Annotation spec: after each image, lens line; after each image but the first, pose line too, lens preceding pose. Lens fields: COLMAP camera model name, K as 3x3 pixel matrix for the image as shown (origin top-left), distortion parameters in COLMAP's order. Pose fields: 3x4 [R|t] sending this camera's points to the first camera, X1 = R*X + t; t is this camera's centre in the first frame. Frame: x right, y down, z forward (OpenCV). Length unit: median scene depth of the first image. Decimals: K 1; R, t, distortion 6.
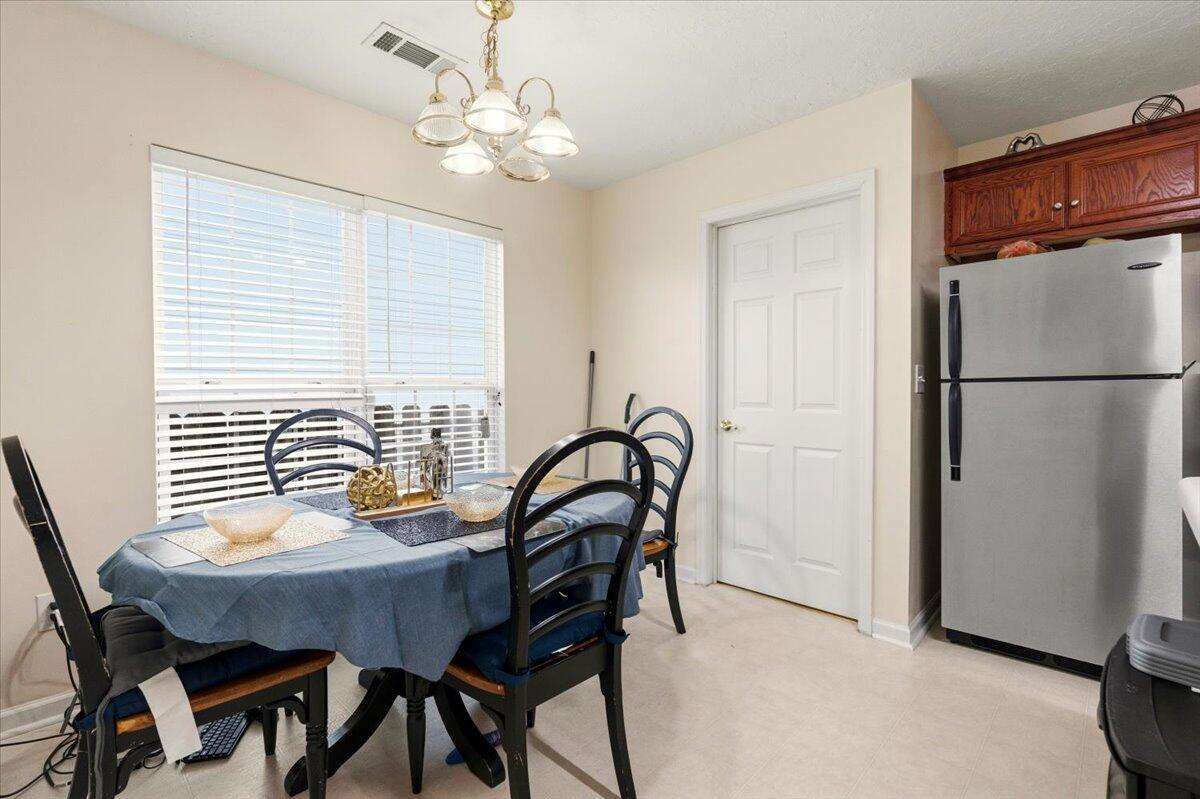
lens RADIAL K [[549.4, 0, 605.5], [0, 549.4, 398.0], [0, 0, 1]] dist [-0.002348, 0.000390]
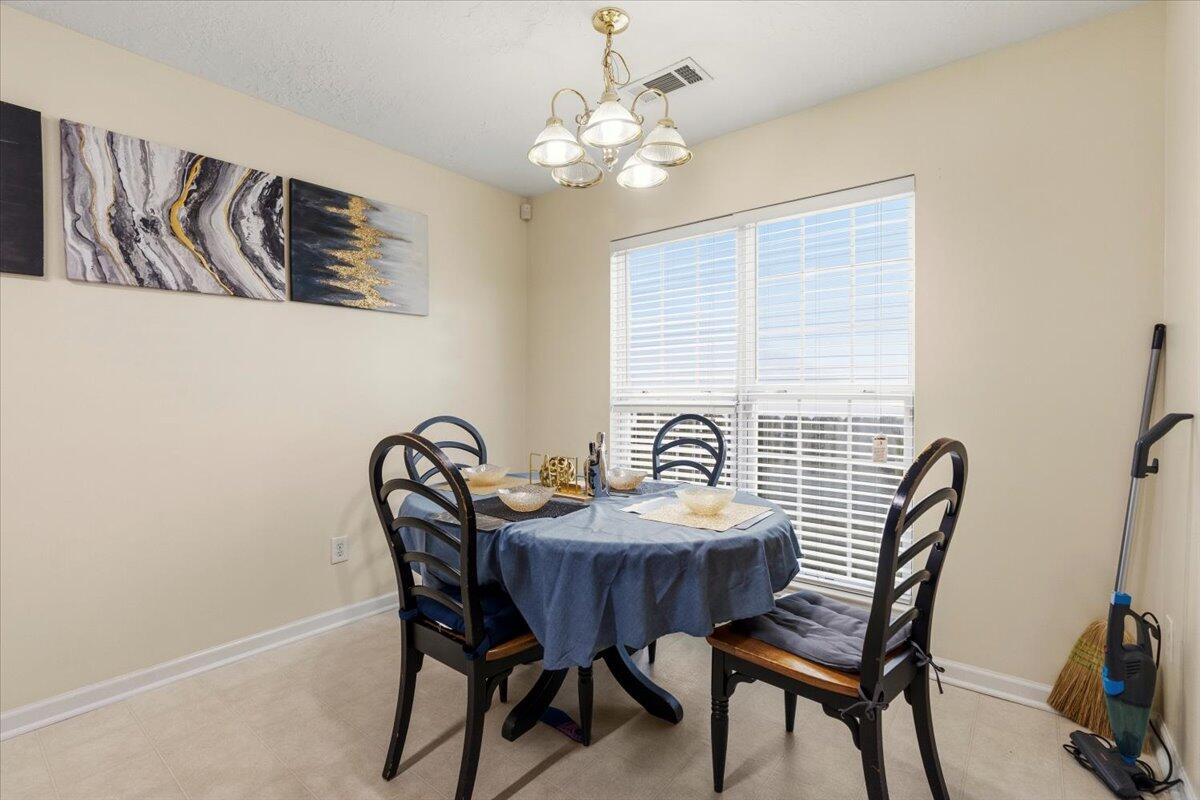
lens RADIAL K [[549.4, 0, 605.5], [0, 549.4, 398.5], [0, 0, 1]] dist [-0.002348, 0.000390]
pose [[0.097232, 0.010992, -0.995201, 0.663027], [-0.020518, 0.999749, 0.009037, -0.020810], [0.995050, 0.019540, 0.097433, 0.738389]]
